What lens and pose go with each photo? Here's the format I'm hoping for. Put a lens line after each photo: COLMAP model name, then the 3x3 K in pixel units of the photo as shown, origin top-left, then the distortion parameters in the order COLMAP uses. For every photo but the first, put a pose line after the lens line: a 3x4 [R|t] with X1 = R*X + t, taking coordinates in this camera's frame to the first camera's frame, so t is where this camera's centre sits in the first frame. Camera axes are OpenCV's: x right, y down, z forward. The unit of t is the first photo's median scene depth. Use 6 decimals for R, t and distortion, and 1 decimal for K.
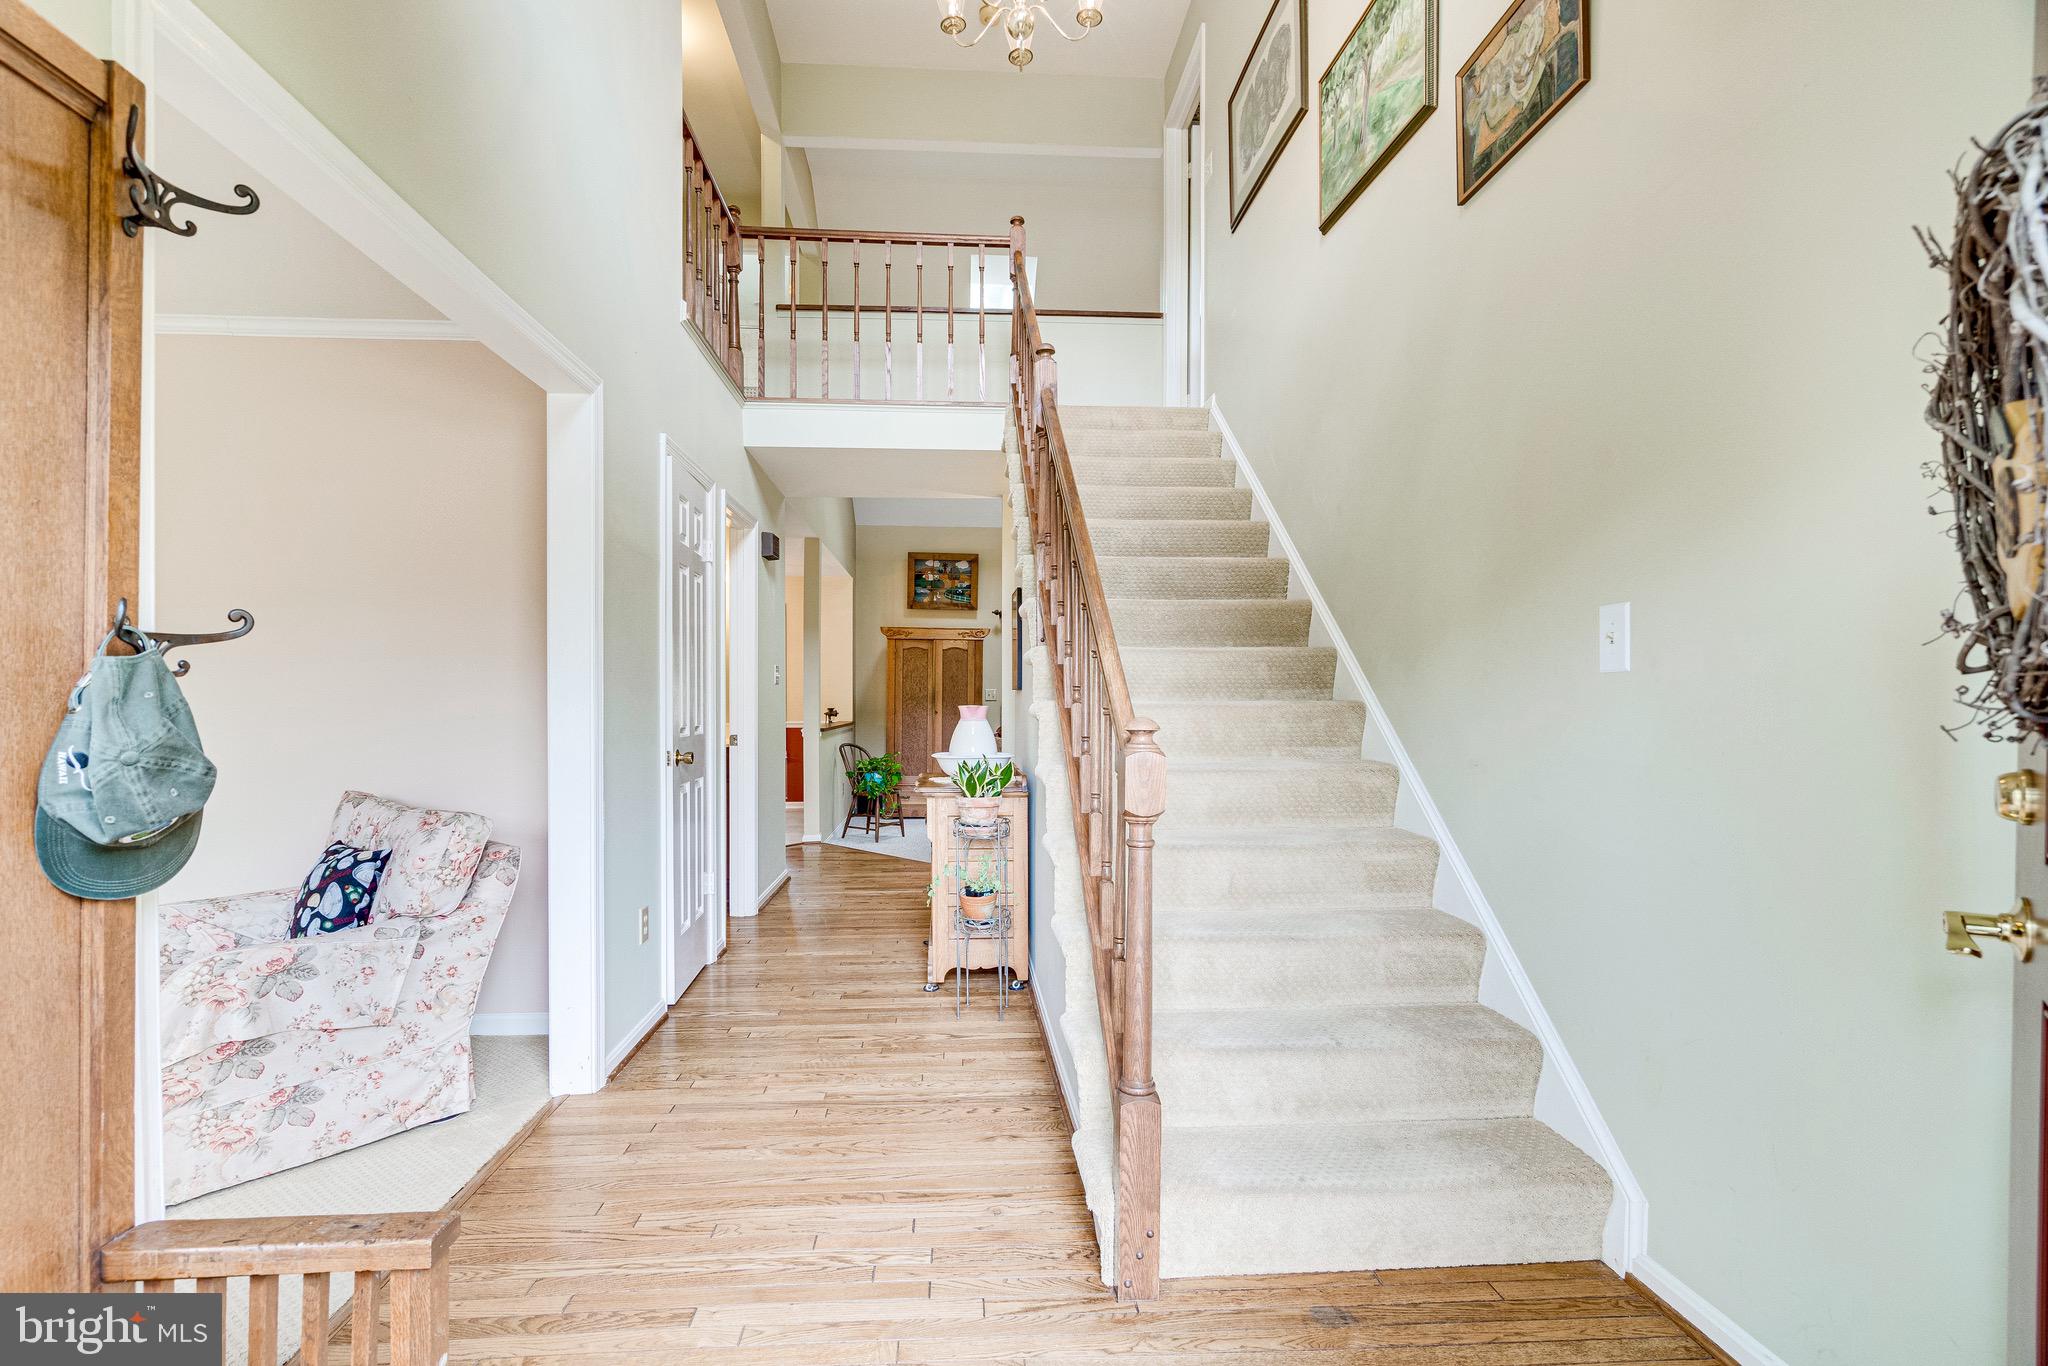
lens RADIAL K [[920.8, 0, 952.3], [0, 920.8, 714.2], [0, 0, 1]] dist [0.001027, 0.000655]
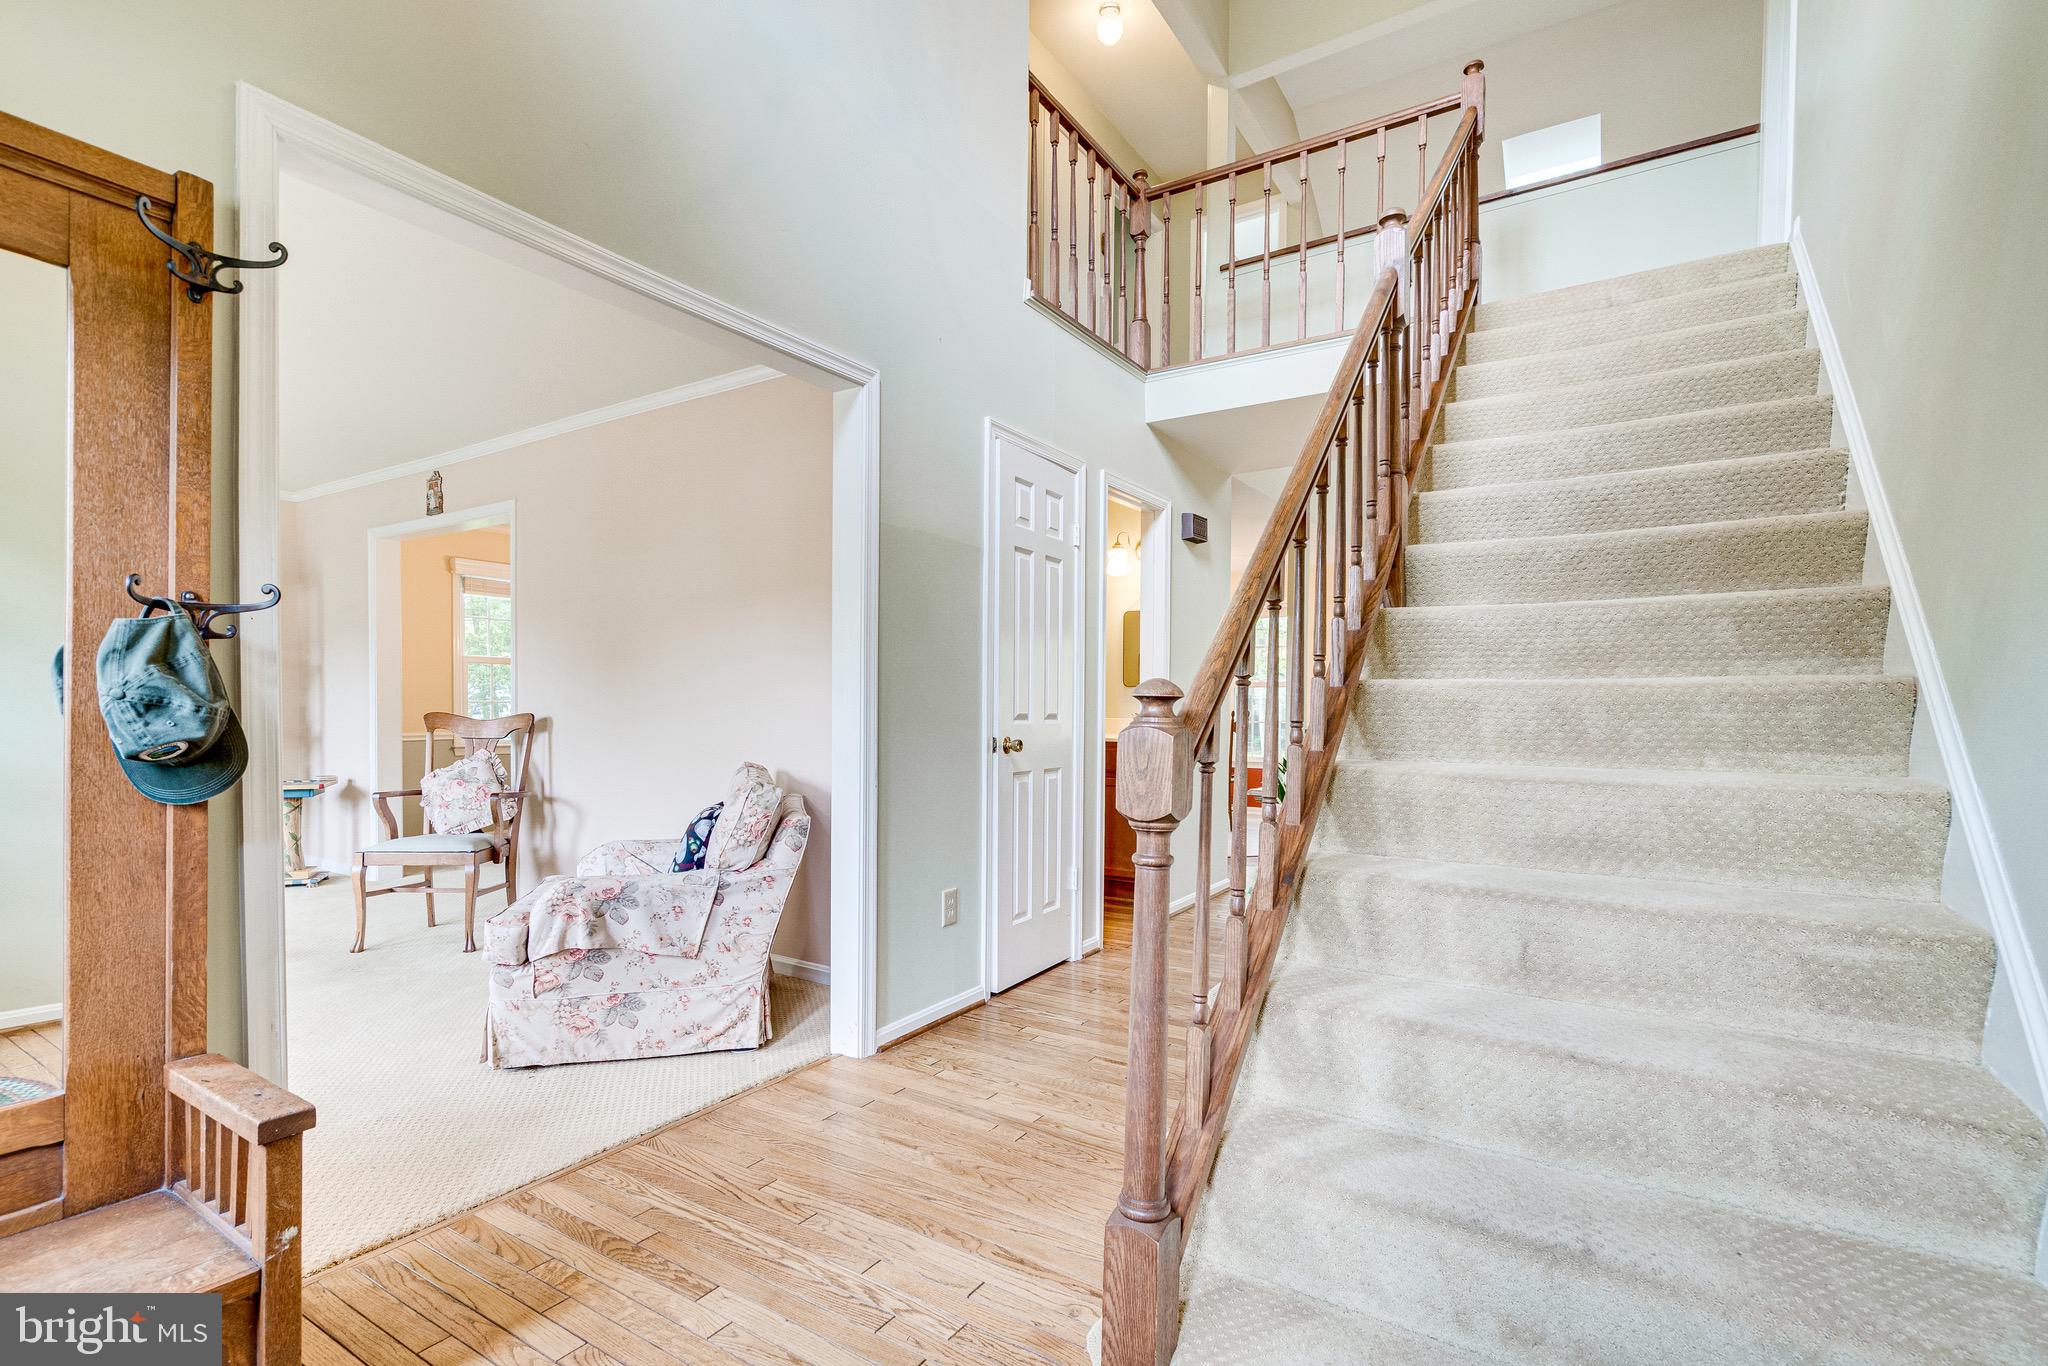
lens RADIAL K [[920.8, 0, 993.9], [0, 920.8, 728.5], [0, 0, 1]] dist [0.001027, 0.000655]
pose [[0.818693, 0.021225, -0.573839, 0.371057], [-0.016706, 0.999774, 0.013146, 0.024127], [0.573988, -0.001176, 0.818863, 0.265486]]
